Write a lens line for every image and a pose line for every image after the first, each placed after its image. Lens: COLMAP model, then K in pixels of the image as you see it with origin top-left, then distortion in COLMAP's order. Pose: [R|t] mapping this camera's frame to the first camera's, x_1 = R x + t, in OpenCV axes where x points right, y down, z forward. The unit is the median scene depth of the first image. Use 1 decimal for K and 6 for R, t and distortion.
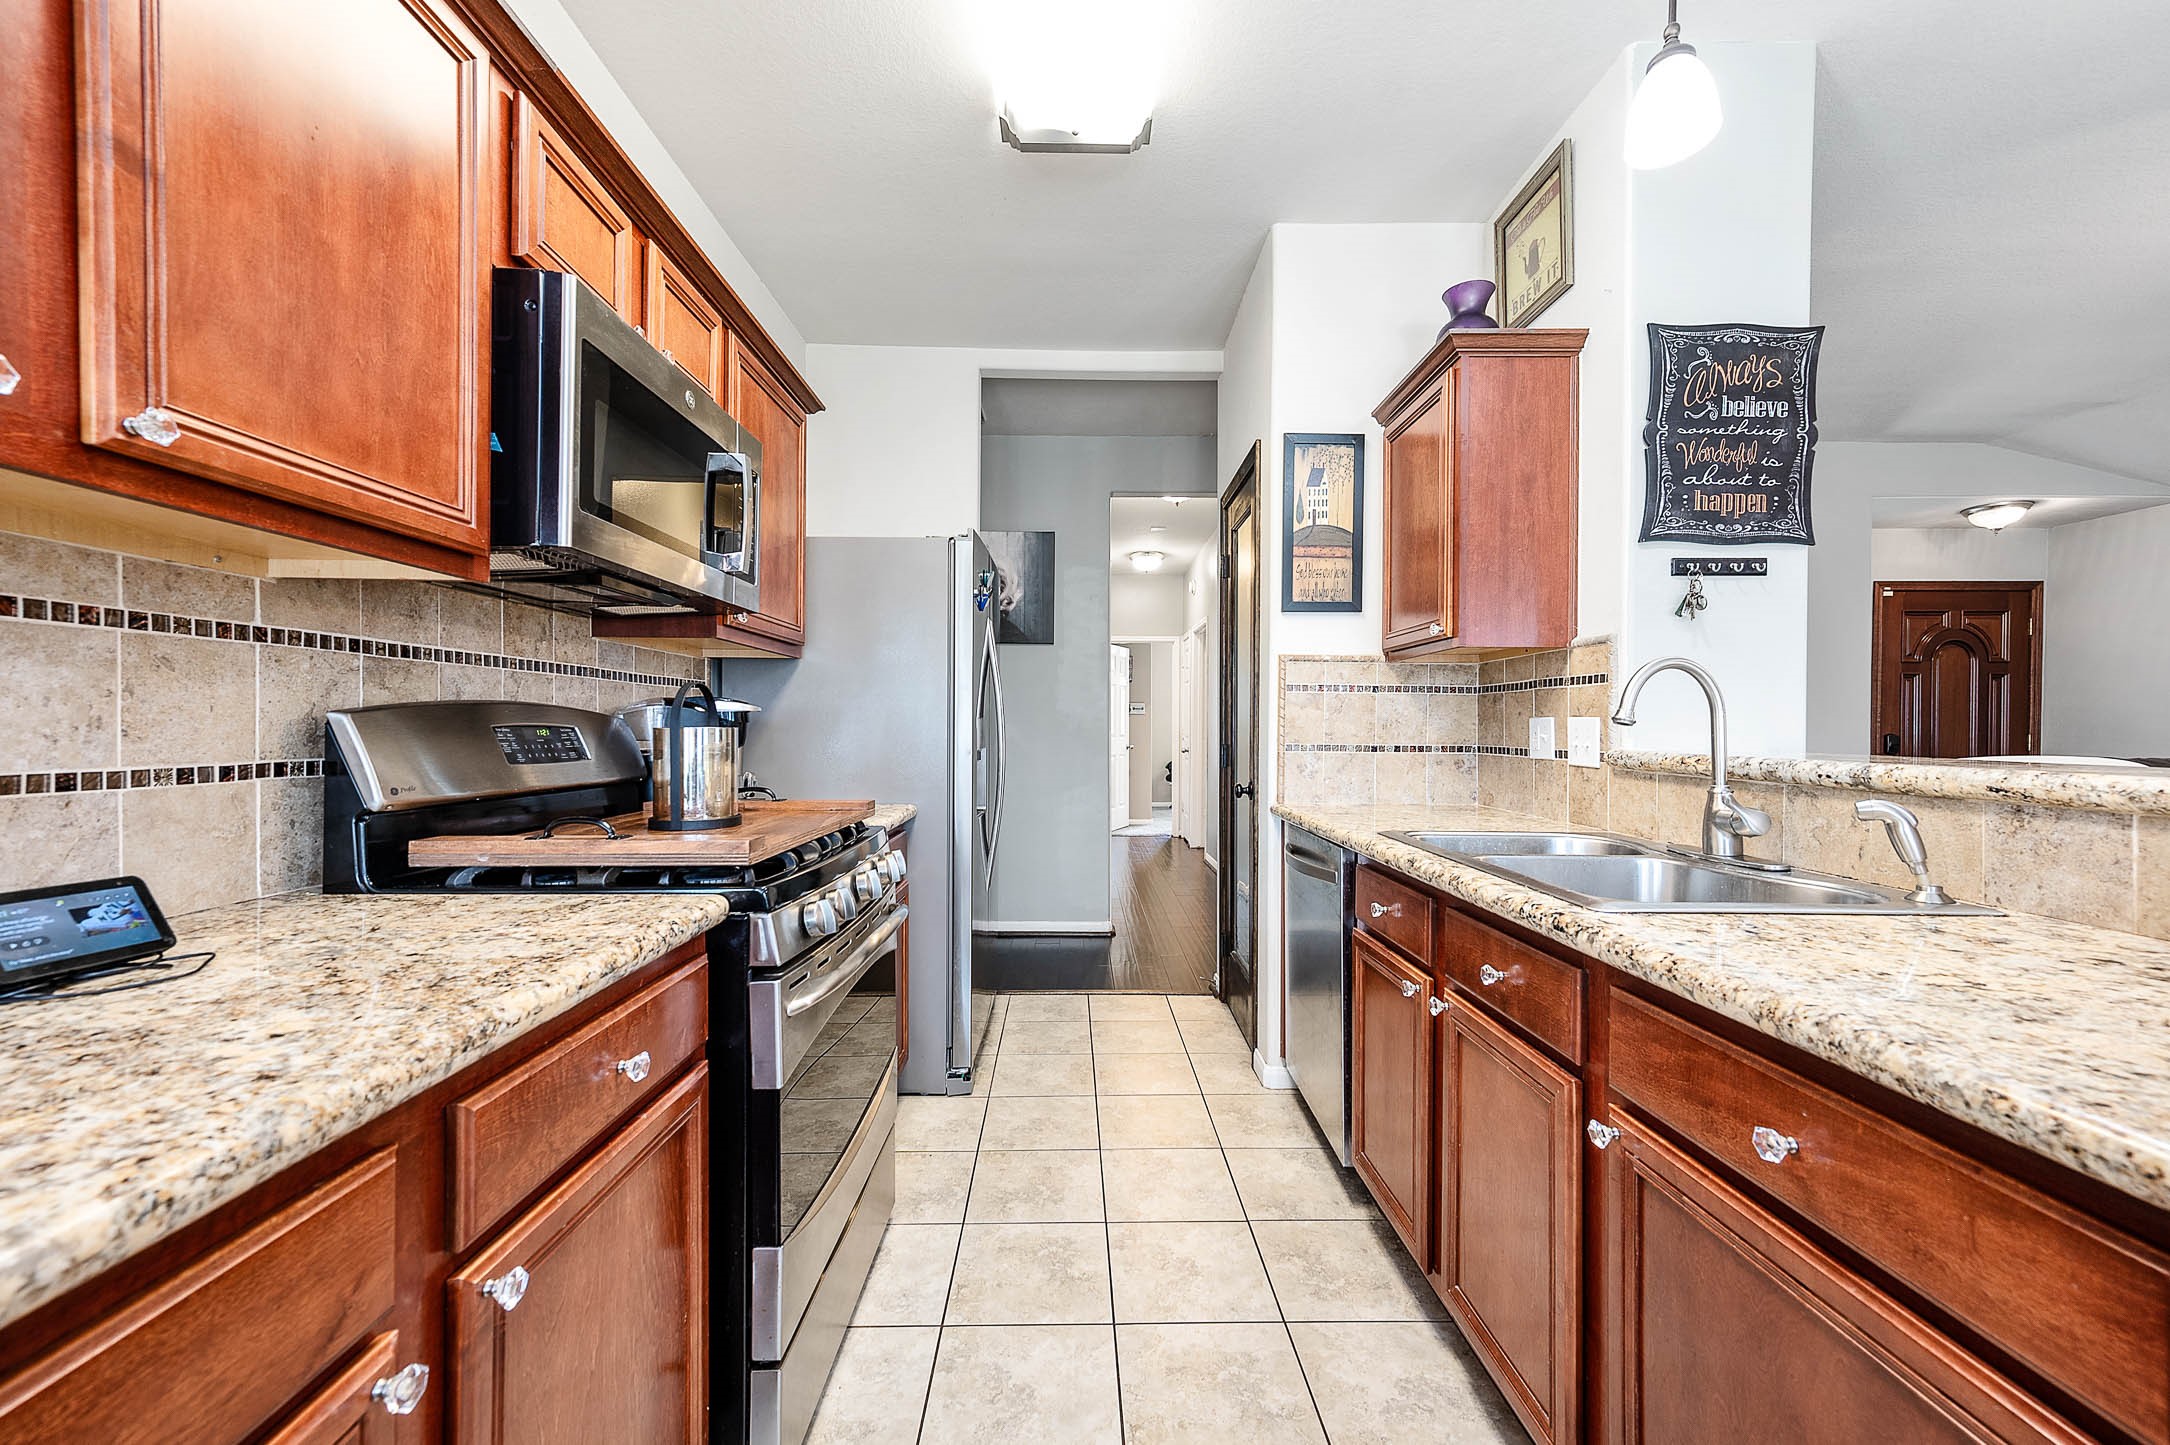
lens RADIAL K [[857.5, 0, 1085.1], [0, 857.5, 734.1], [0, 0, 1]] dist [0.009232, -0.000315]
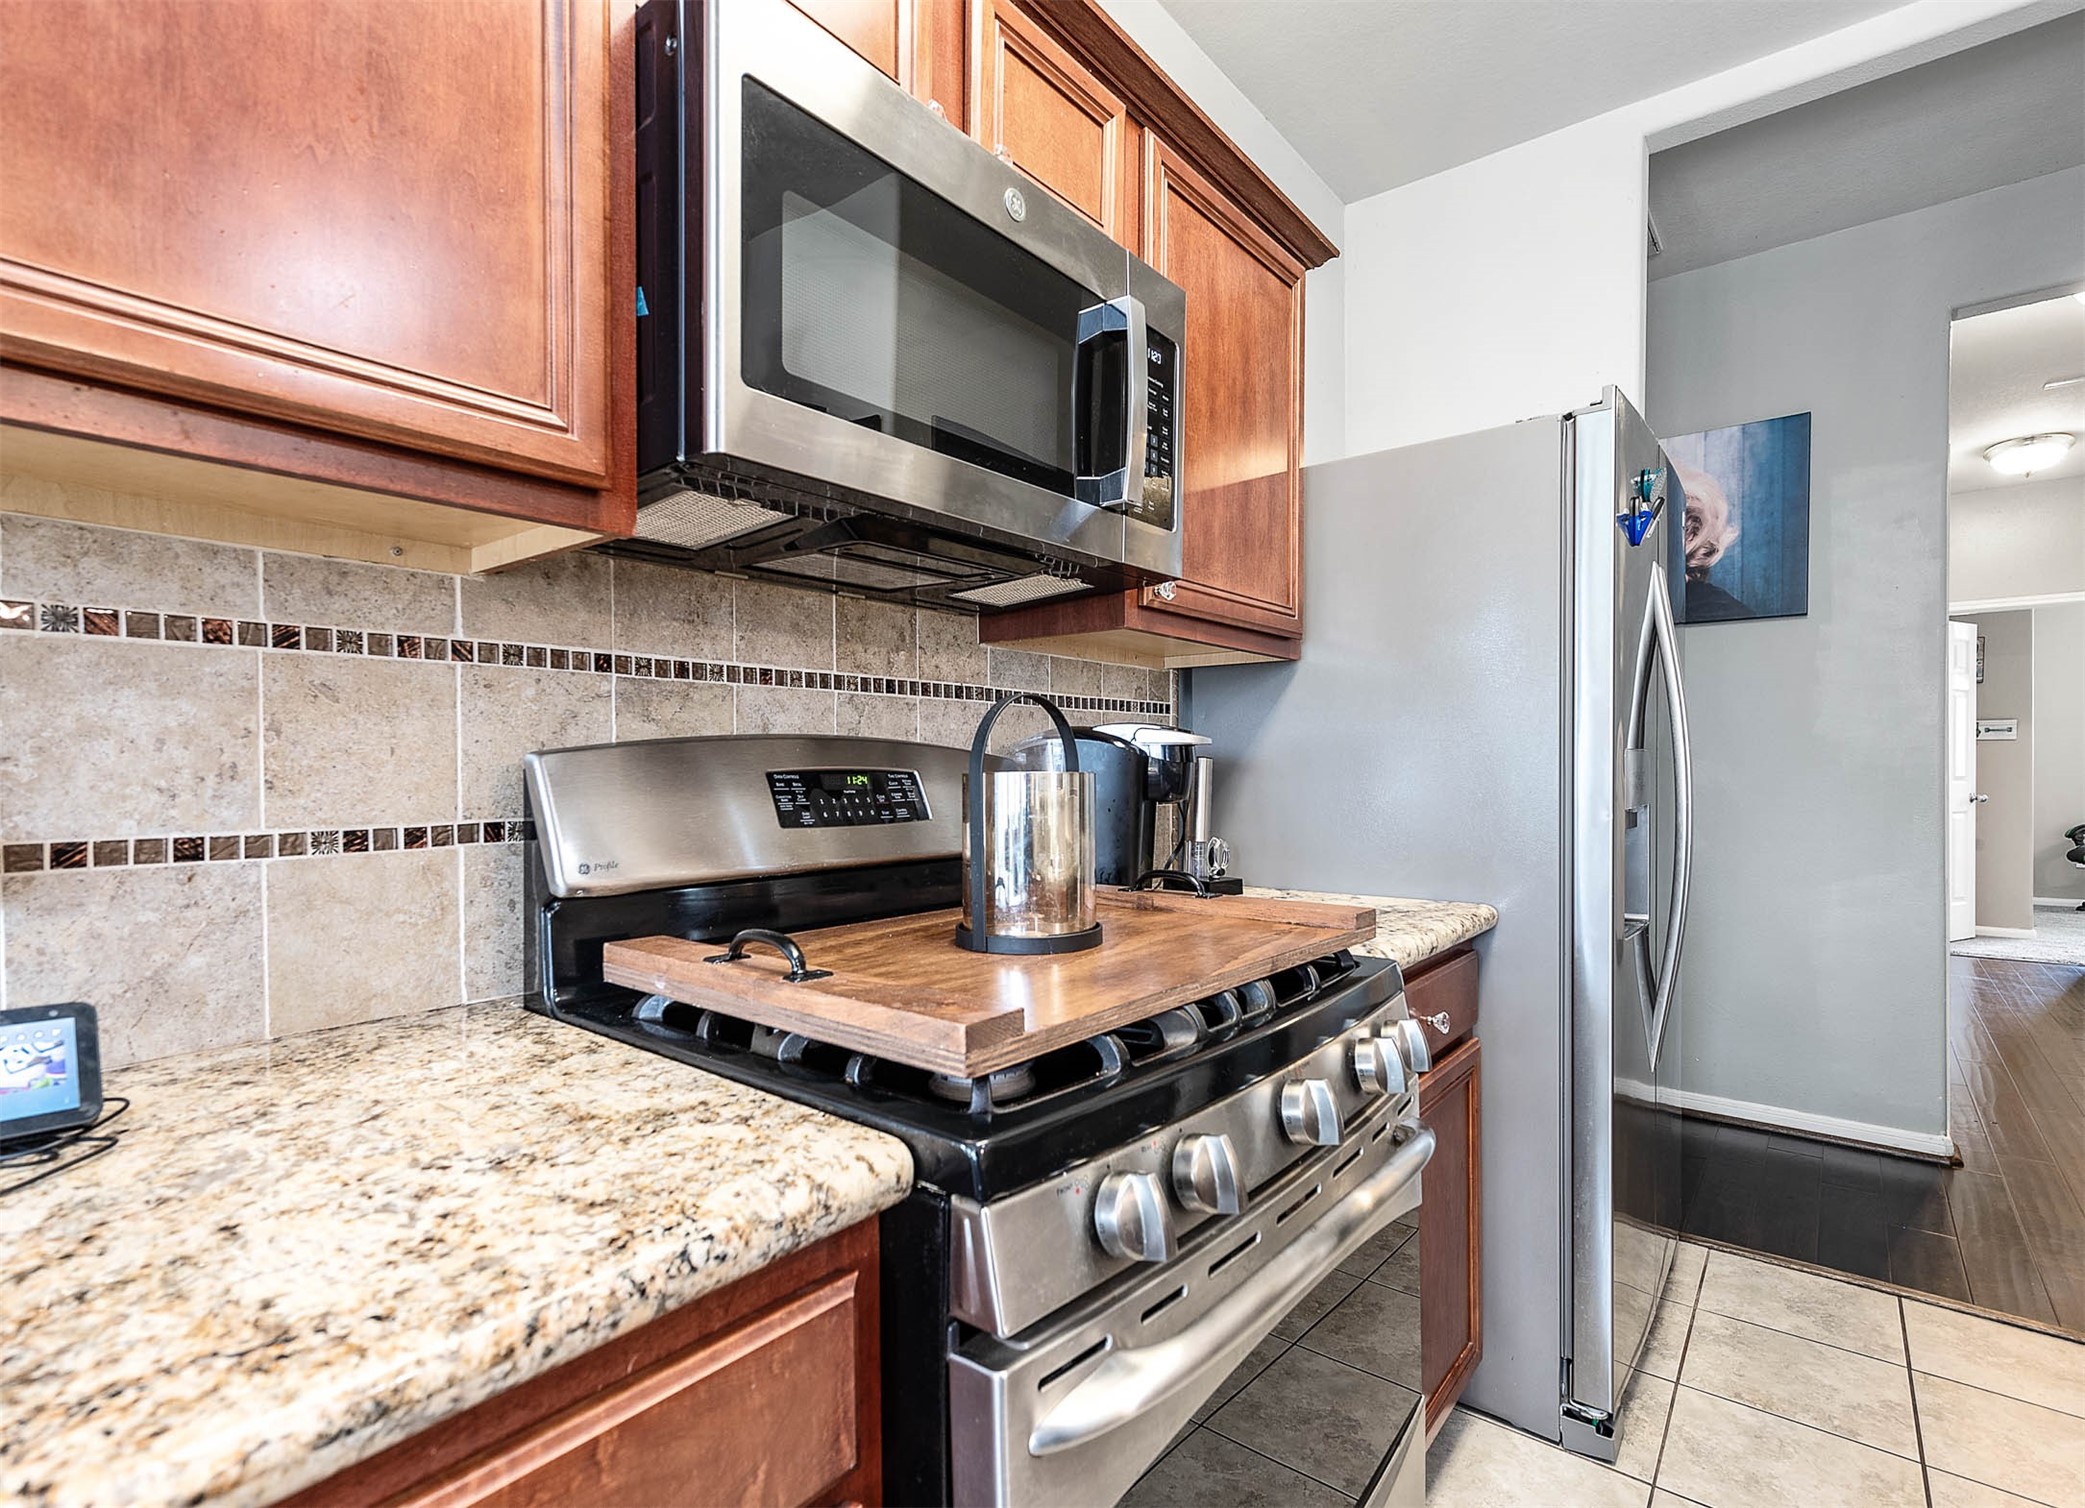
lens RADIAL K [[974.0, 0, 1028.9], [0, 974.0, 775.9], [0, 0, 1]] dist [0.004462, 0.002338]
pose [[0.762086, 0.000145, -0.647476, -0.025057], [0.000963, 0.999999, 0.001357, -0.005493], [0.647476, -0.001658, 0.762084, 0.446872]]
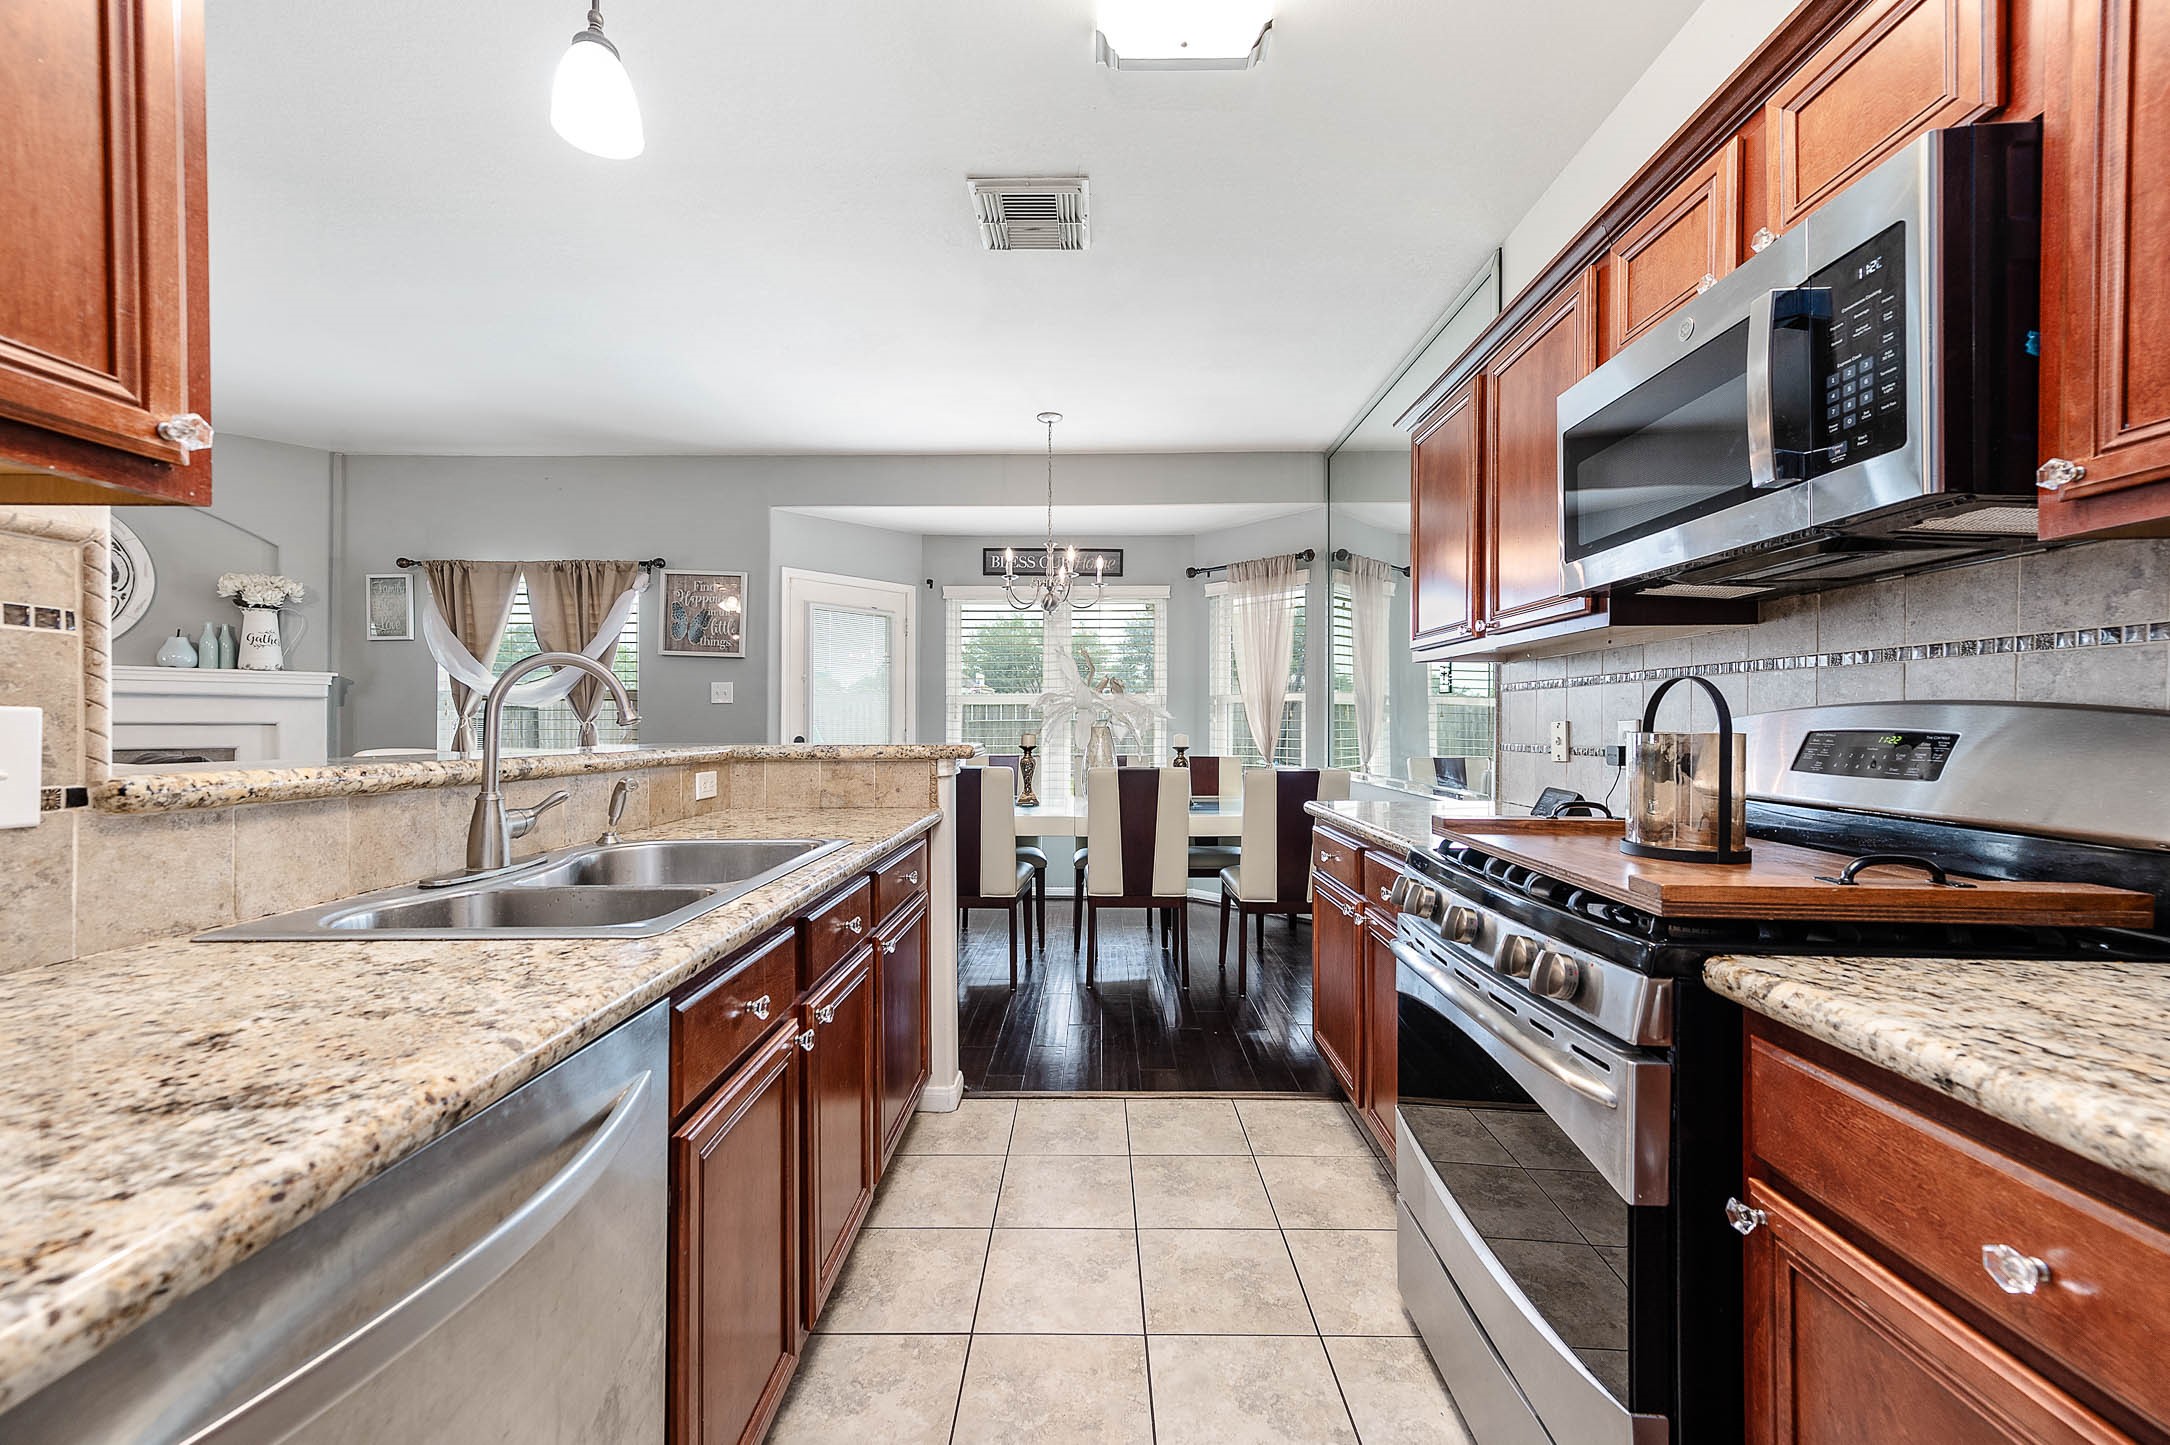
lens RADIAL K [[857.5, 0, 1078.5], [0, 857.5, 727.0], [0, 0, 1]] dist [0.009232, -0.000315]
pose [[-0.999834, -0.000989, 0.018210, 0.084645], [-0.000910, 0.999990, 0.004339, -0.013549], [-0.018214, 0.004322, -0.999825, 1.576255]]
